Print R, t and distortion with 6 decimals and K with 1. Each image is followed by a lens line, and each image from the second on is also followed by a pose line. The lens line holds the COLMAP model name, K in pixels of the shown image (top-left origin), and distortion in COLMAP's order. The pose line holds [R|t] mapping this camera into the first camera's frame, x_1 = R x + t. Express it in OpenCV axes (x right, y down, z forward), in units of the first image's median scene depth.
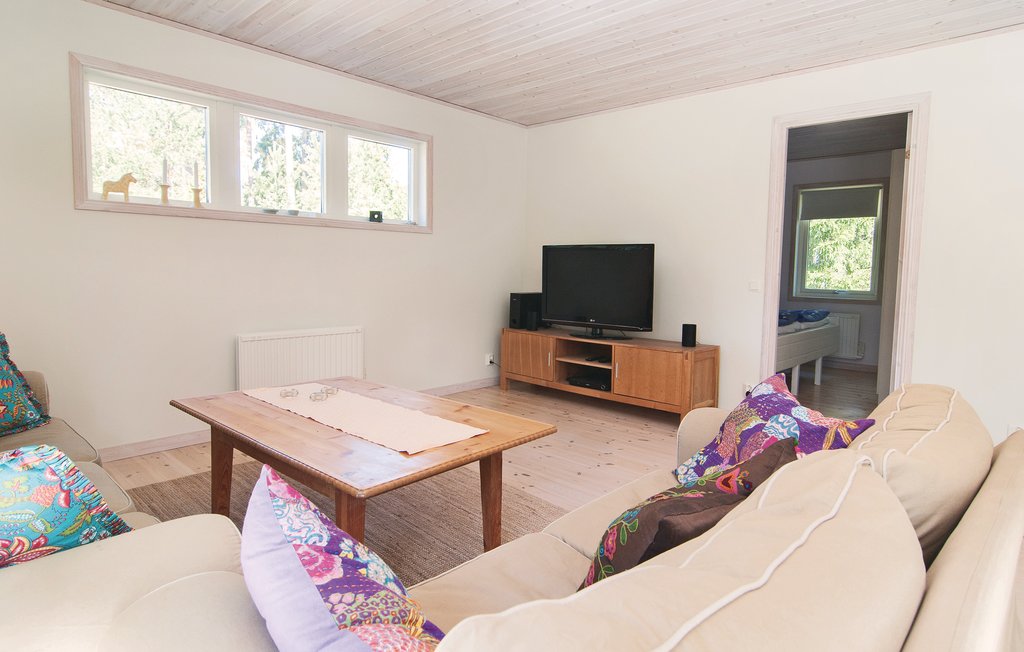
lens RADIAL K [[562.1, 0, 513.0], [0, 562.1, 295.7], [0, 0, 1]] dist [0.000813, -0.000203]
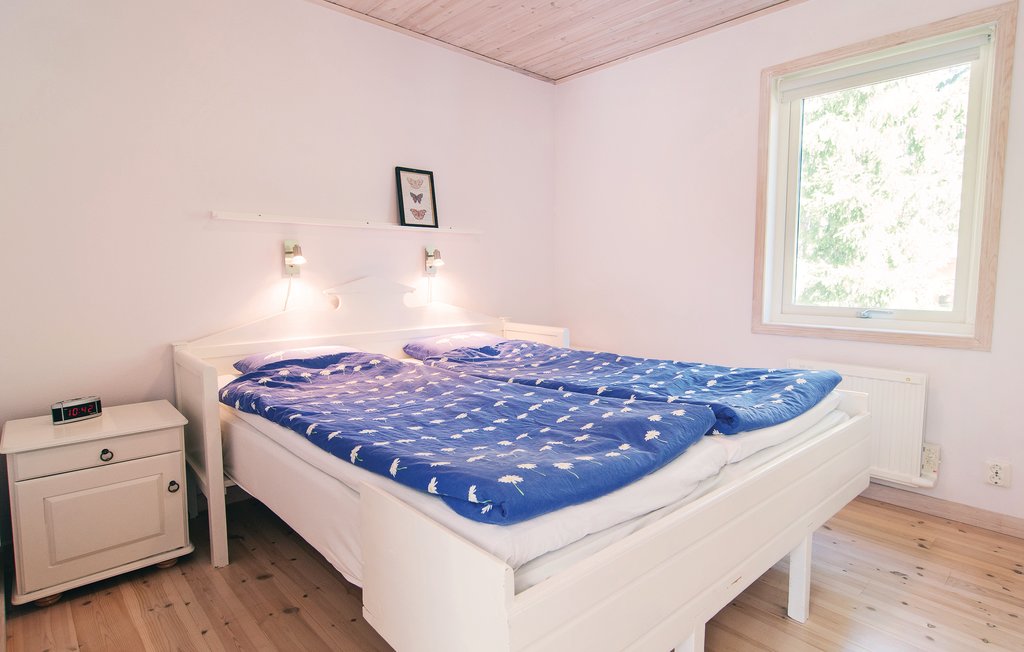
lens RADIAL K [[608.2, 0, 482.2], [0, 608.2, 321.5], [0, 0, 1]] dist [-0.000802, -0.000683]
pose [[0.998714, -0.011302, -0.049414, 0.307640], [0.012762, 0.999488, 0.029329, -0.016751], [0.049058, -0.029922, 0.998348, 0.525449]]
